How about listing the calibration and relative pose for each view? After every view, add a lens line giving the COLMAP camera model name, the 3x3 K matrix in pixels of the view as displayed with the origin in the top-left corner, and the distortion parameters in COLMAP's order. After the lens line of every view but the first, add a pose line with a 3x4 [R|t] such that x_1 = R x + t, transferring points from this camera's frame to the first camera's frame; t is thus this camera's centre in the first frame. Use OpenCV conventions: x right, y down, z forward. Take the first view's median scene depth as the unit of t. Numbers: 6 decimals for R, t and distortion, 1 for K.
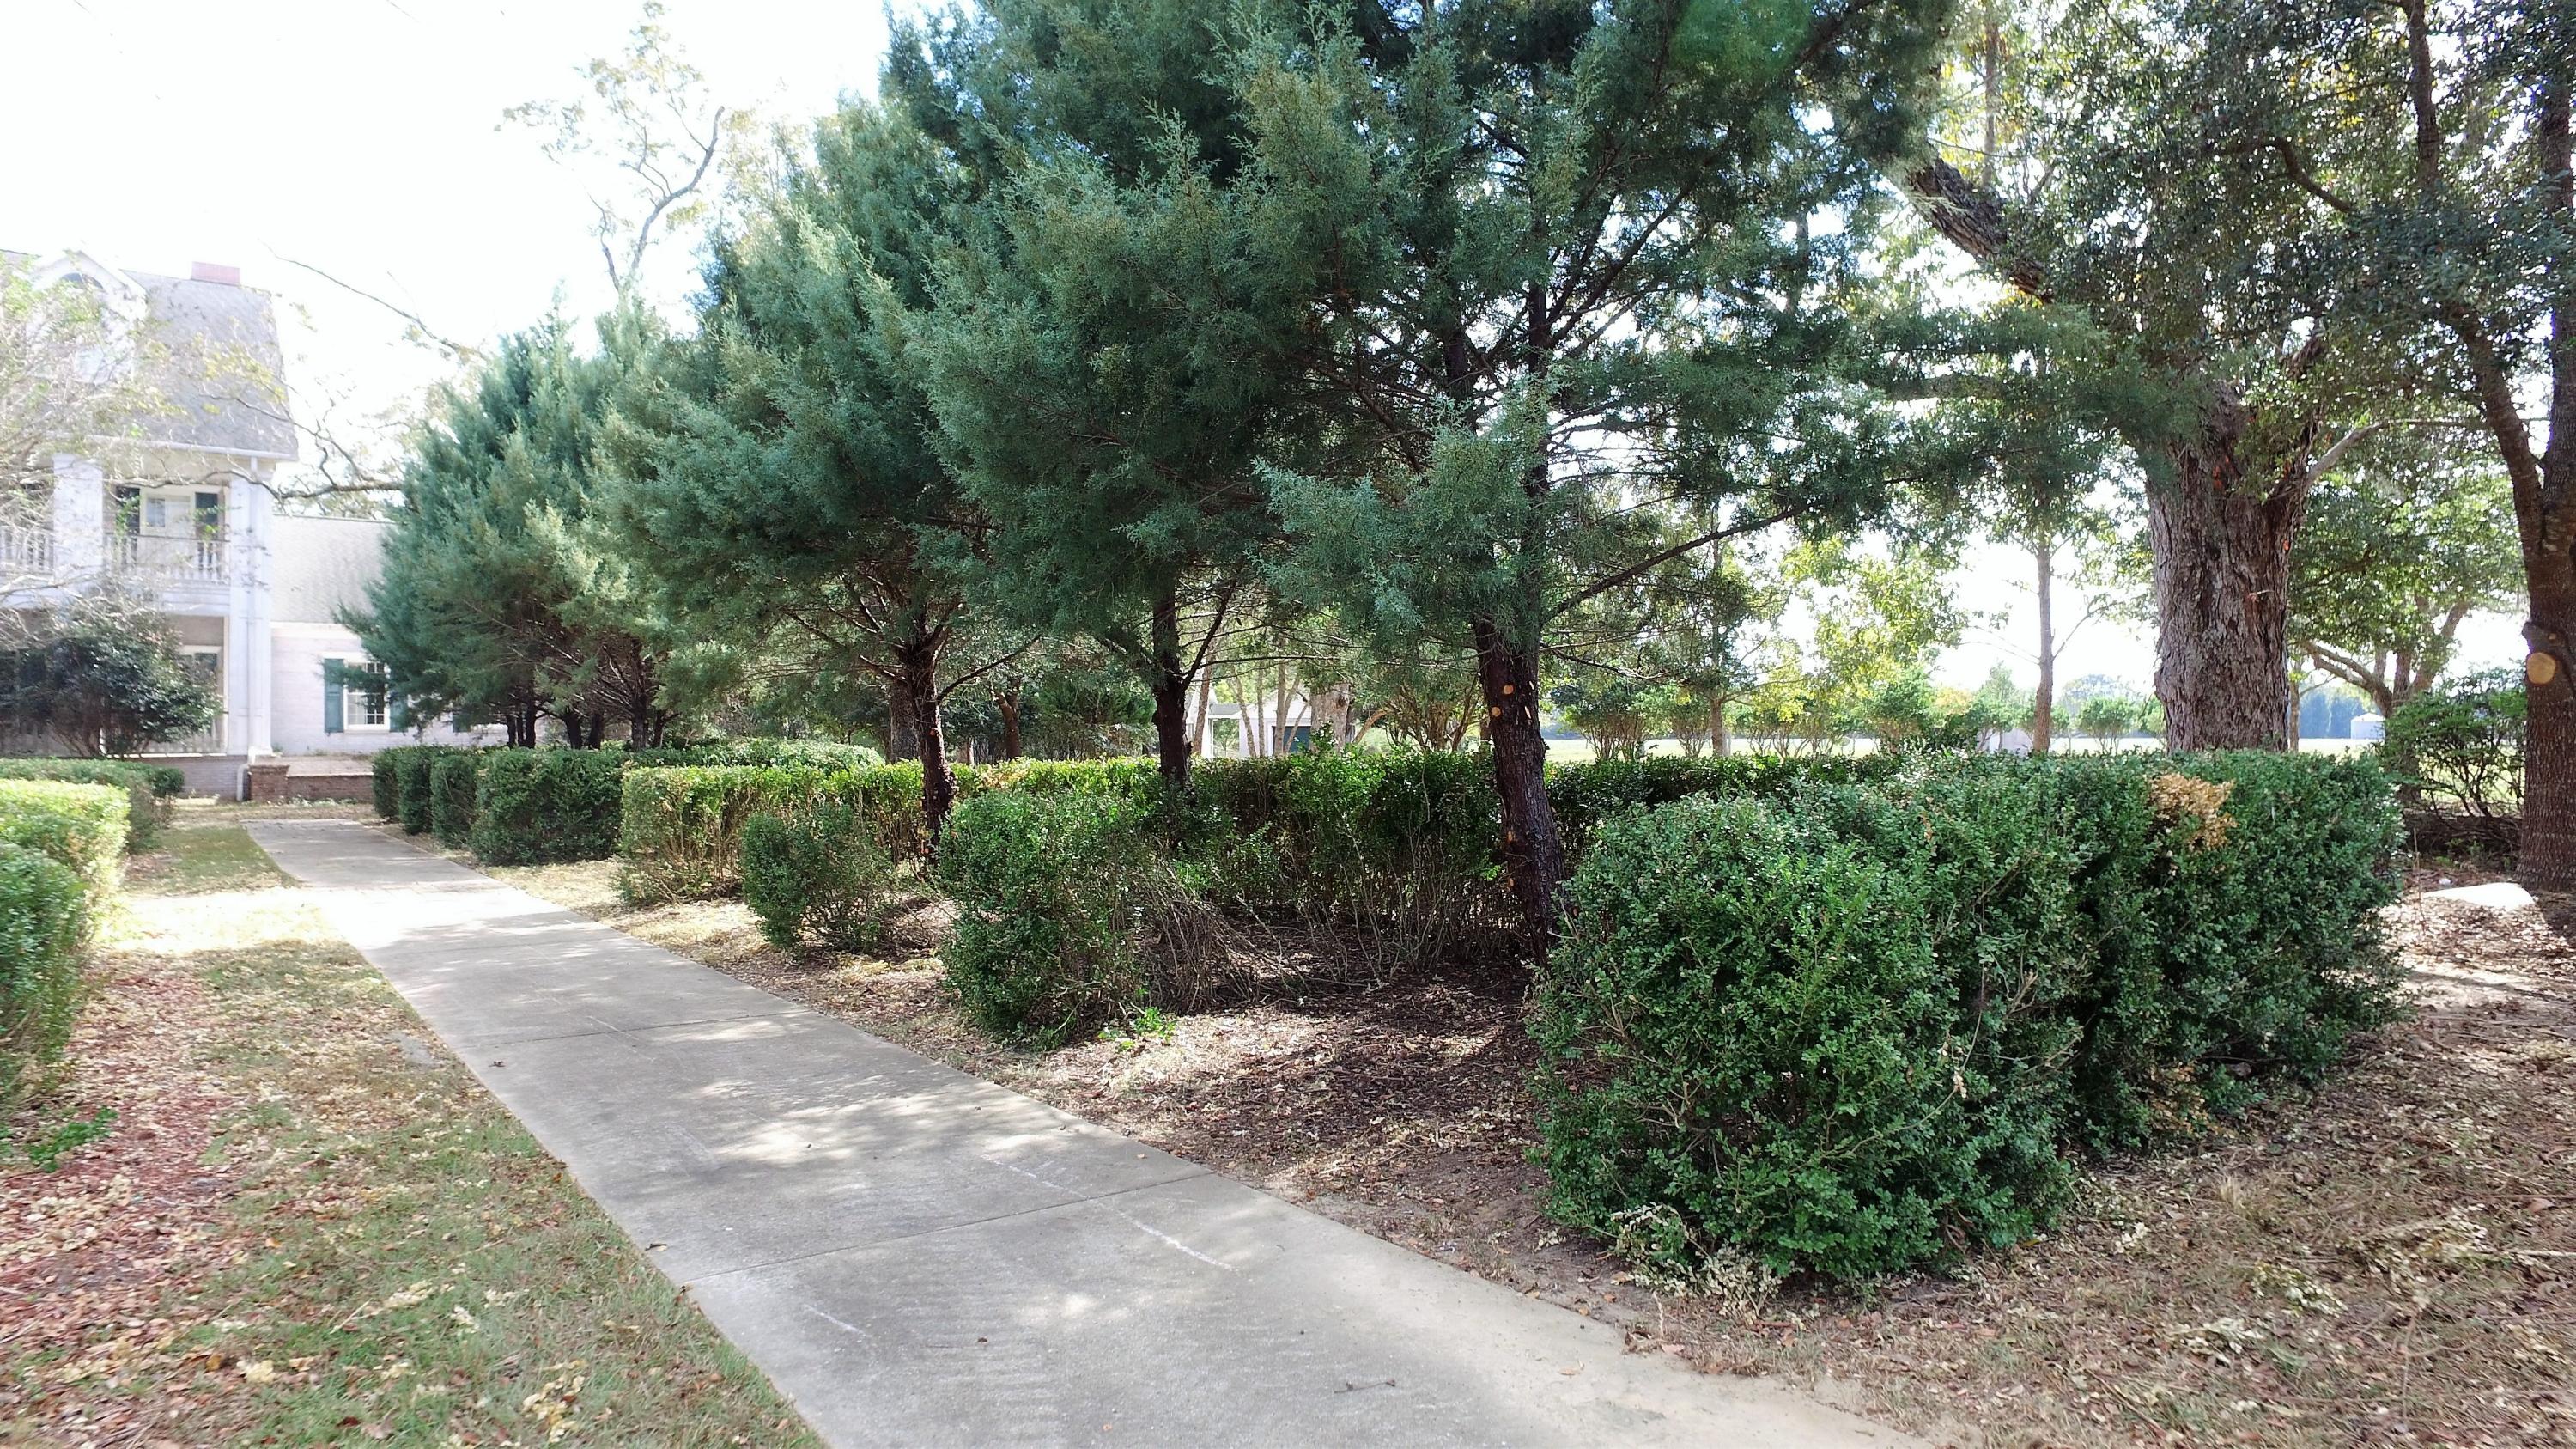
lens RADIAL K [[1496.1, 0, 1295.7], [0, 1496.1, 719.2], [0, 0, 1]] dist [-0.132032, 0.099430]
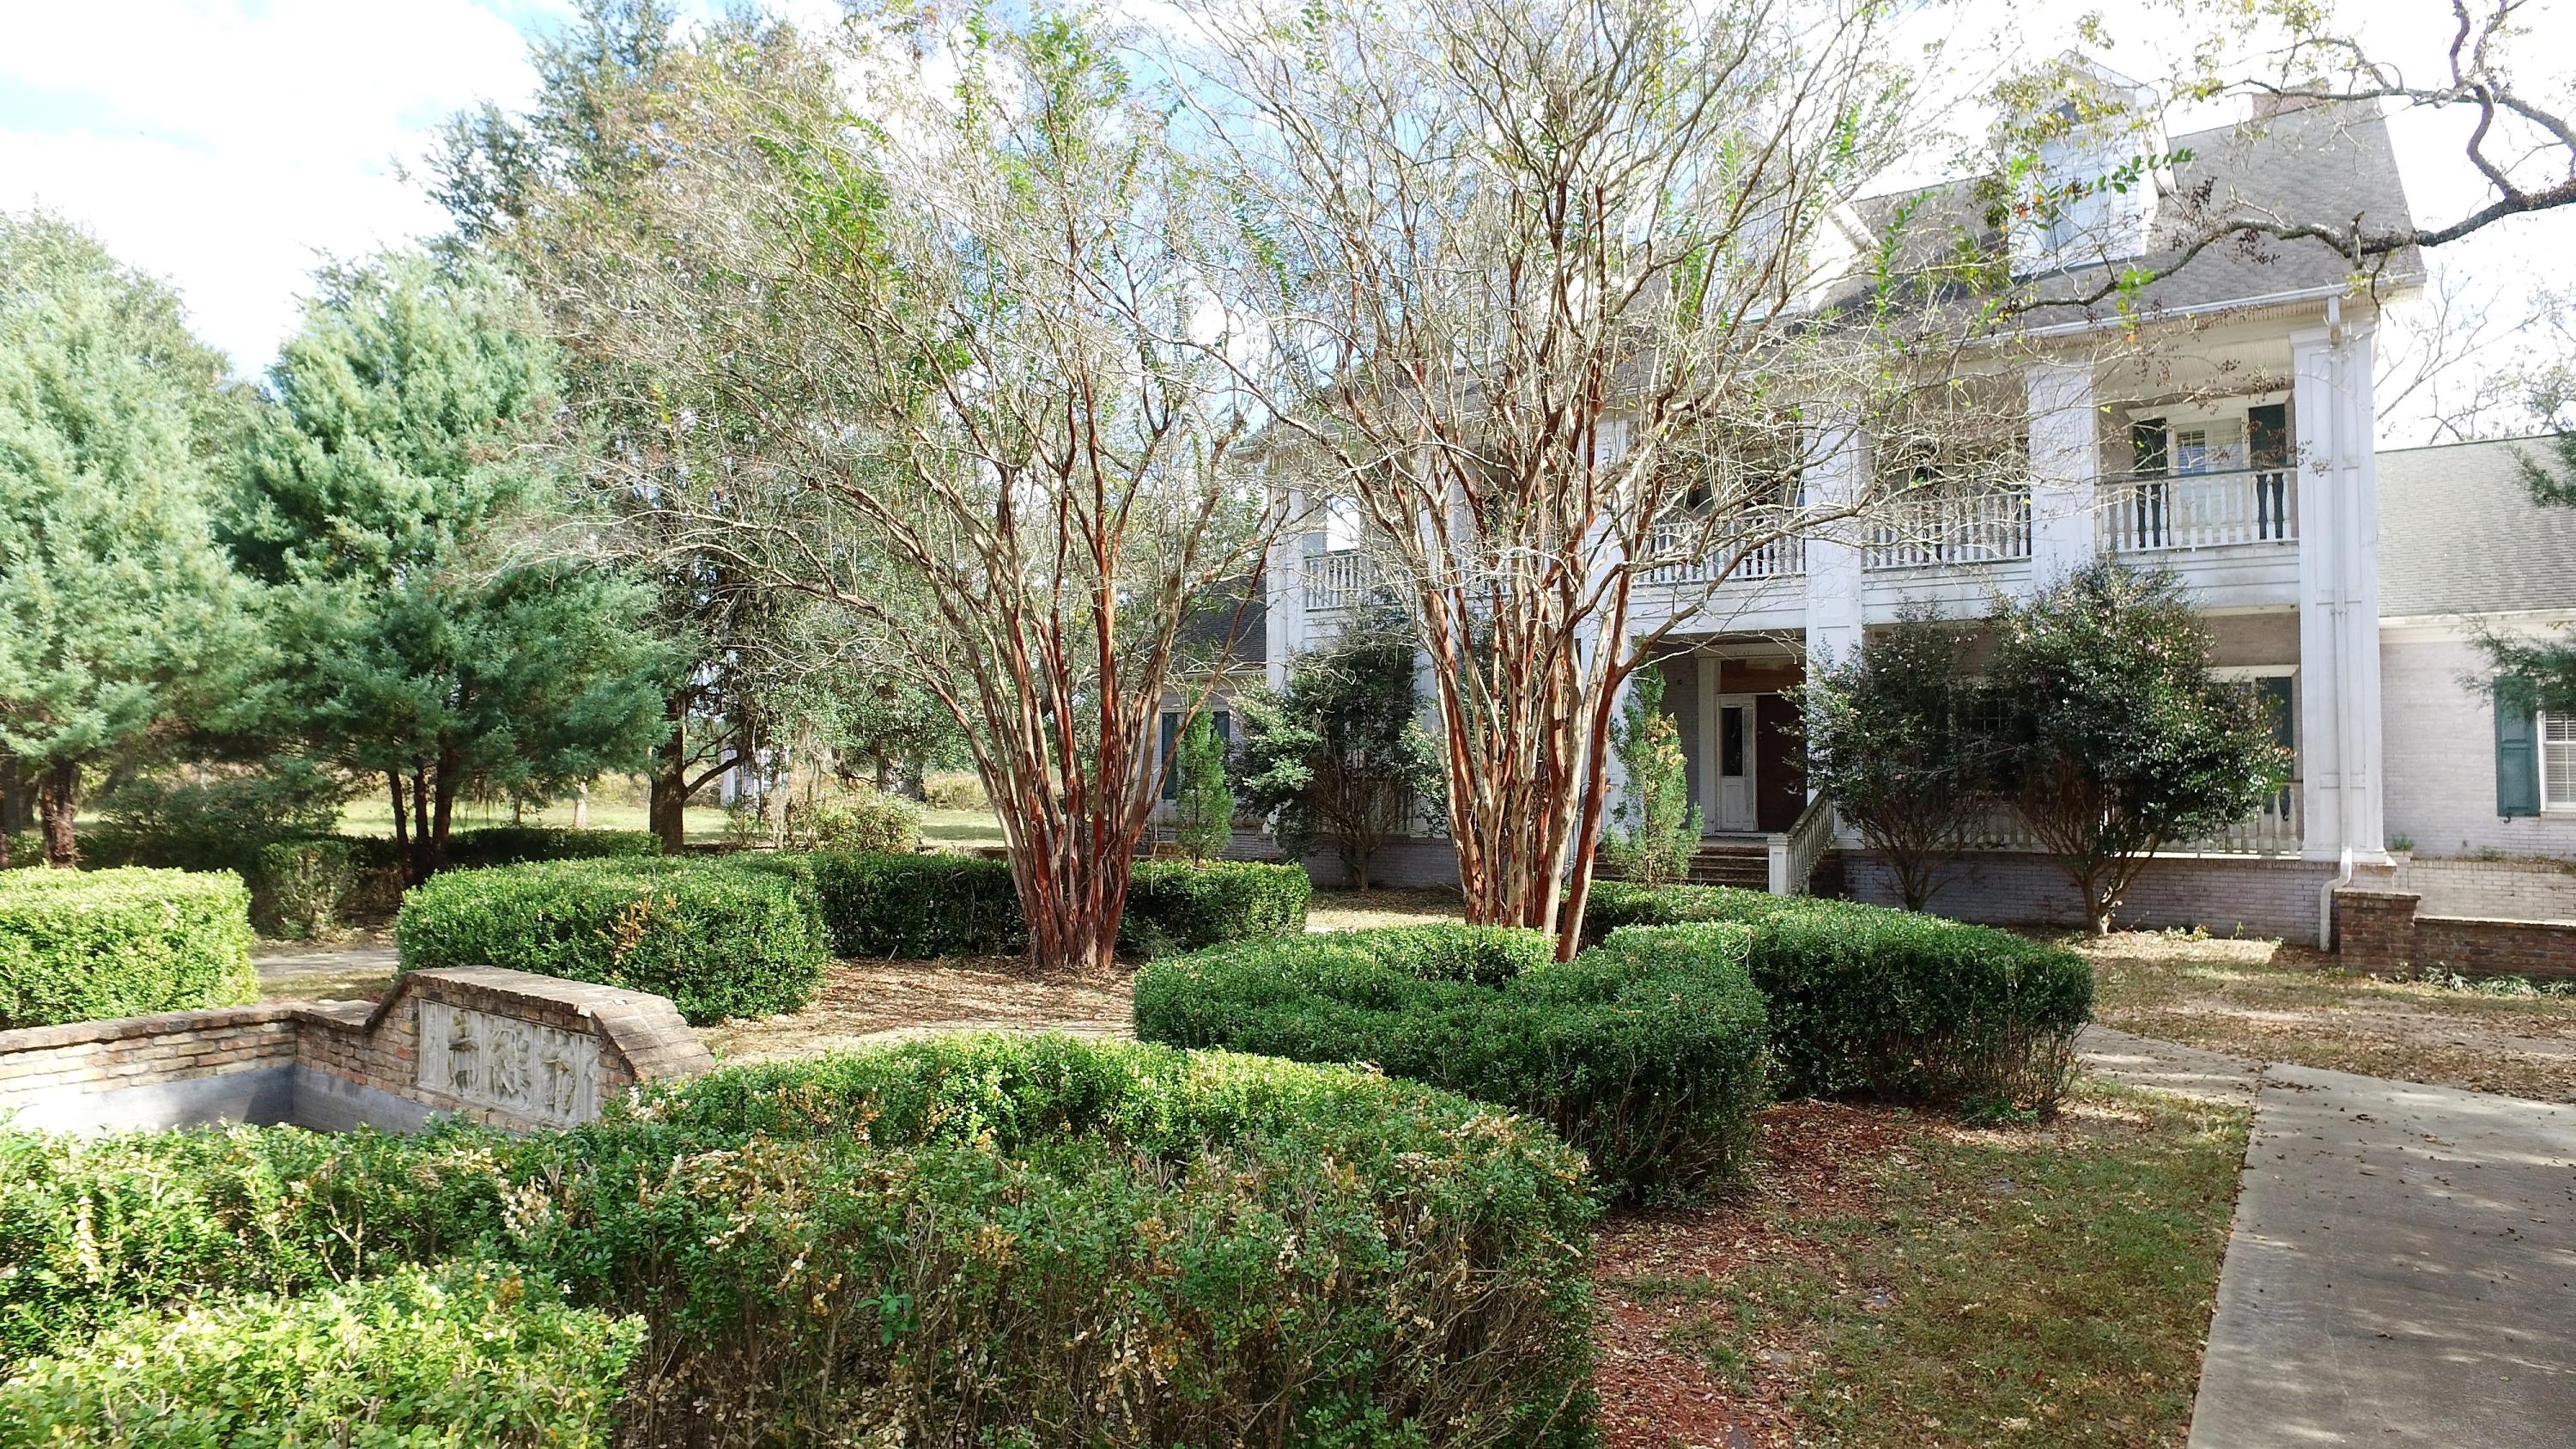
lens RADIAL K [[1496.1, 0, 1295.7], [0, 1496.1, 719.2], [0, 0, 1]] dist [-0.132032, 0.099430]
pose [[0.276164, -0.033118, -0.960540, -0.441917], [-0.001280, 0.999393, -0.034825, -0.011963], [0.961110, 0.010847, 0.275954, 0.651056]]
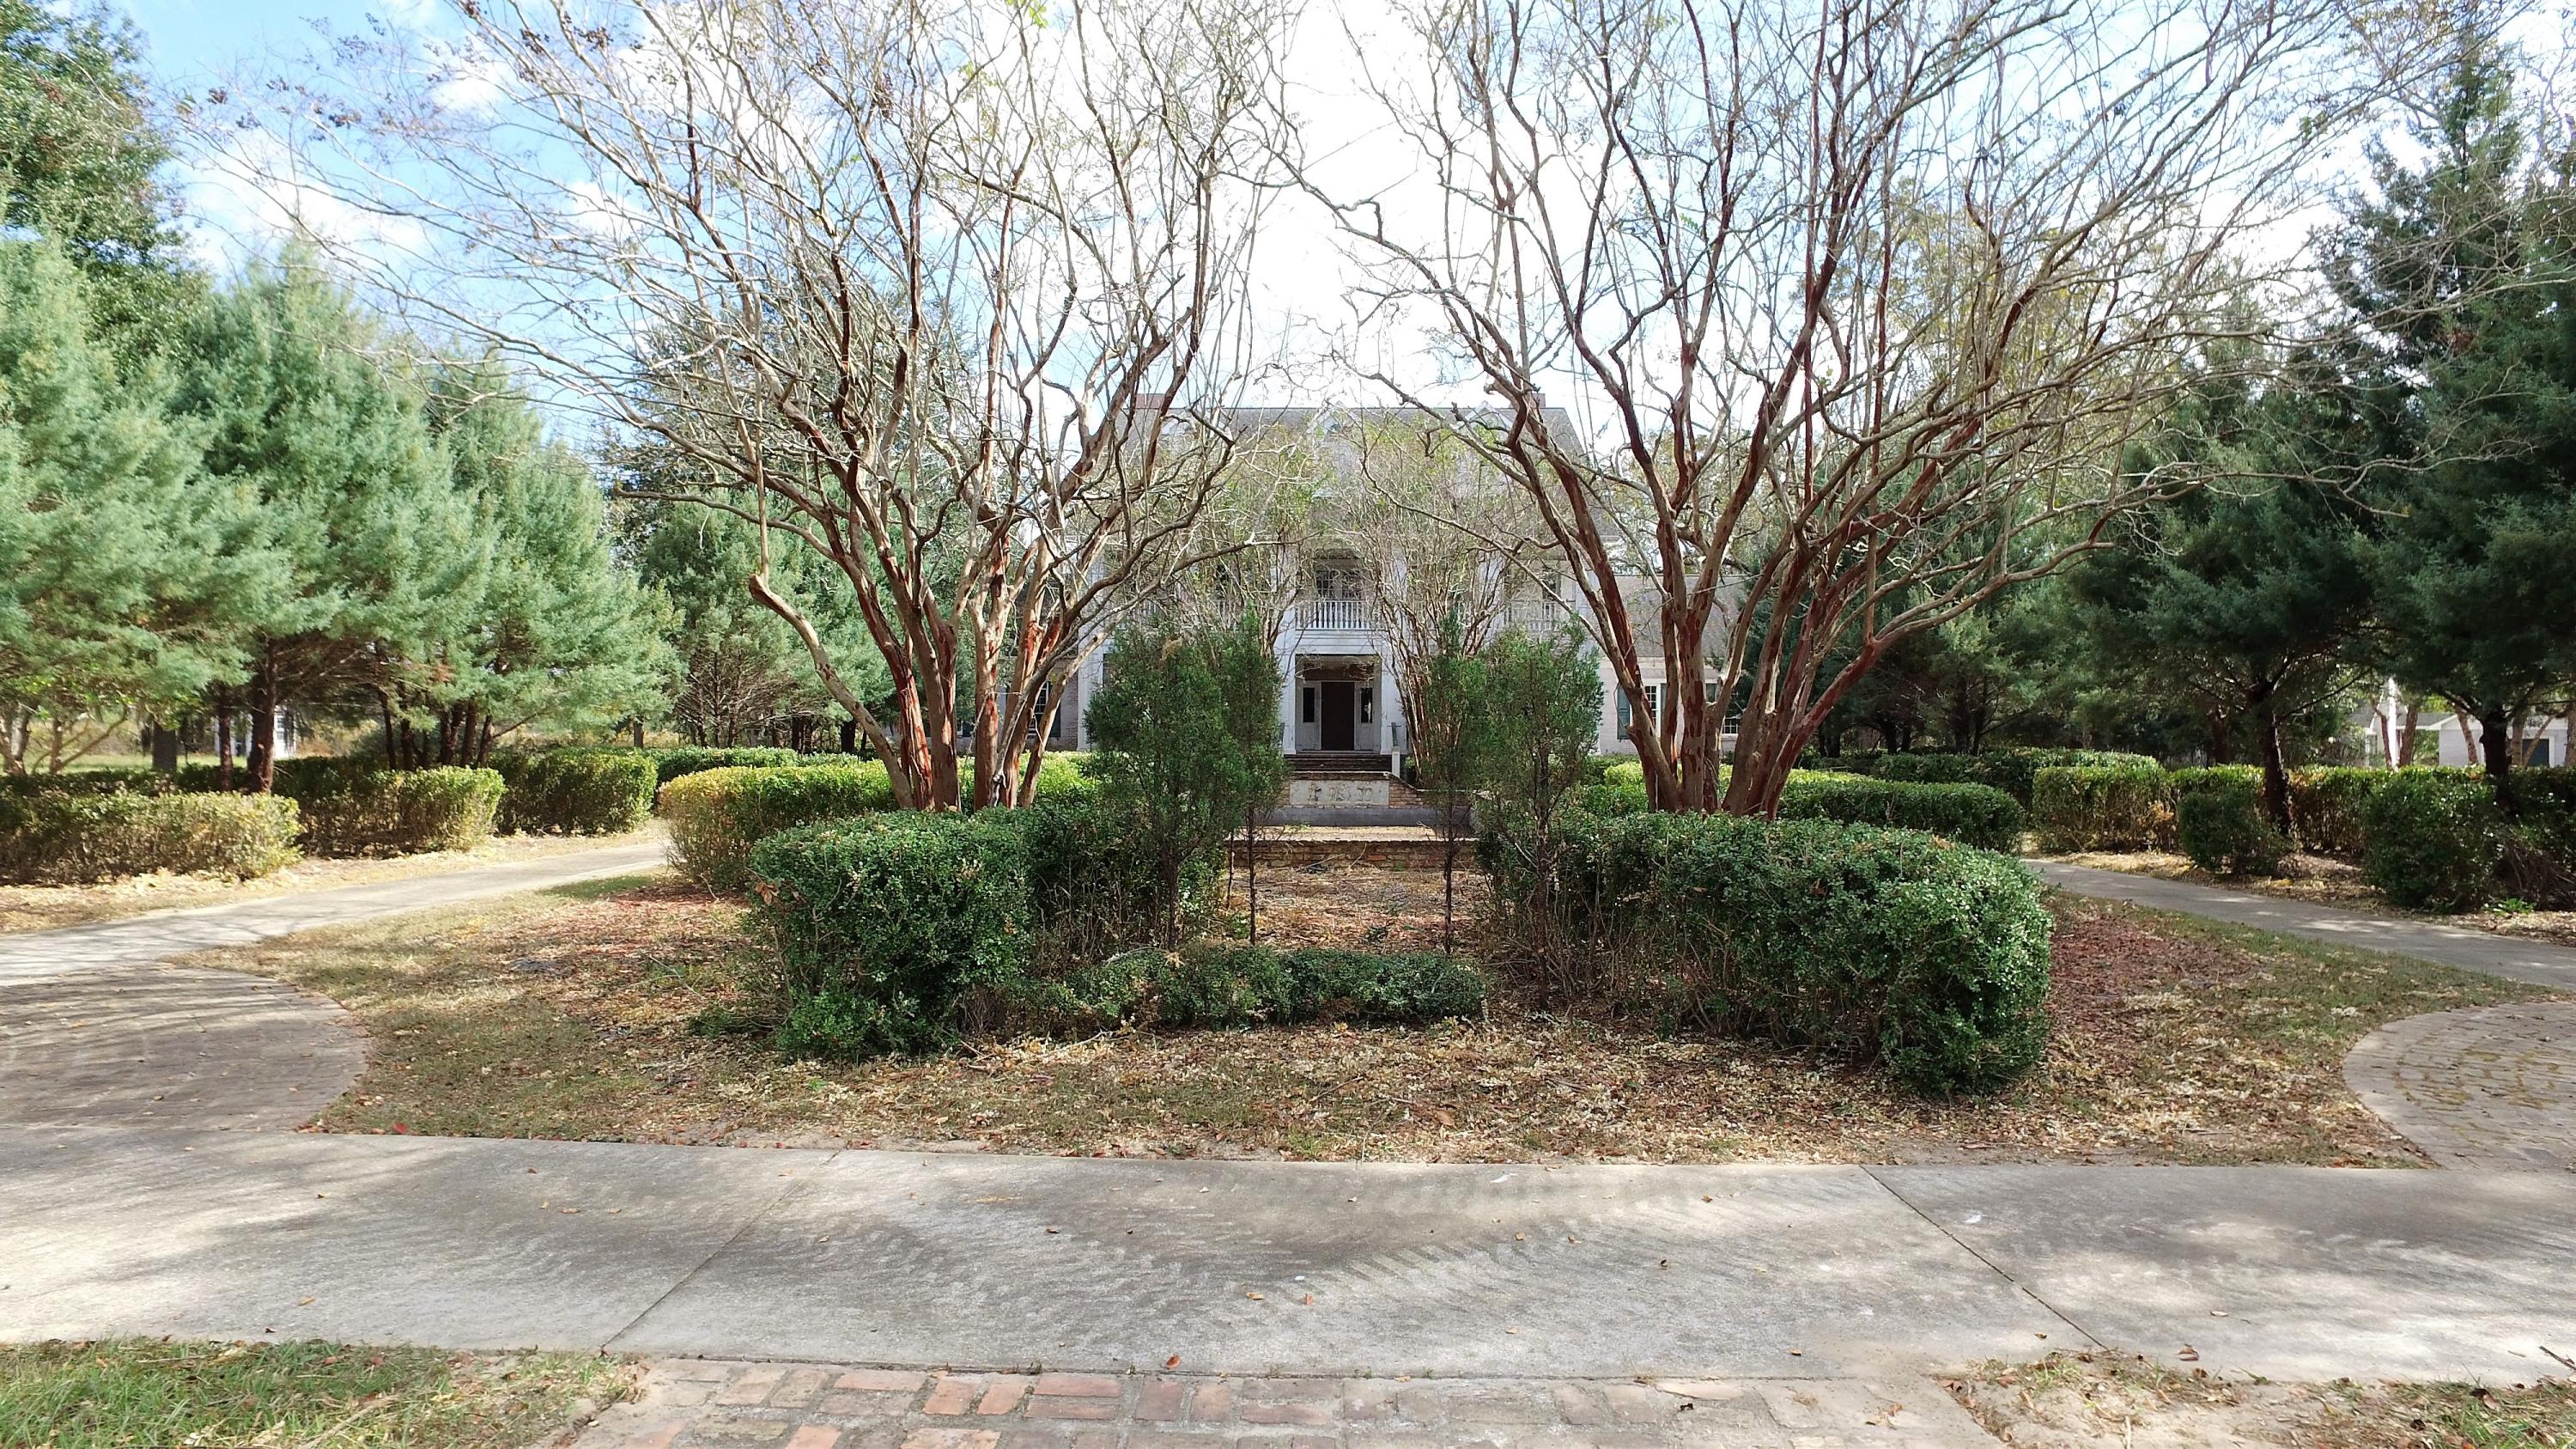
lens RADIAL K [[1496.1, 0, 1295.7], [0, 1496.1, 719.2], [0, 0, 1]] dist [-0.132032, 0.099430]
pose [[0.766270, -0.000051, -0.642519, -0.028776], [-0.002238, 0.999994, -0.002748, -0.006360], [0.642515, 0.003543, 0.766265, -0.387929]]
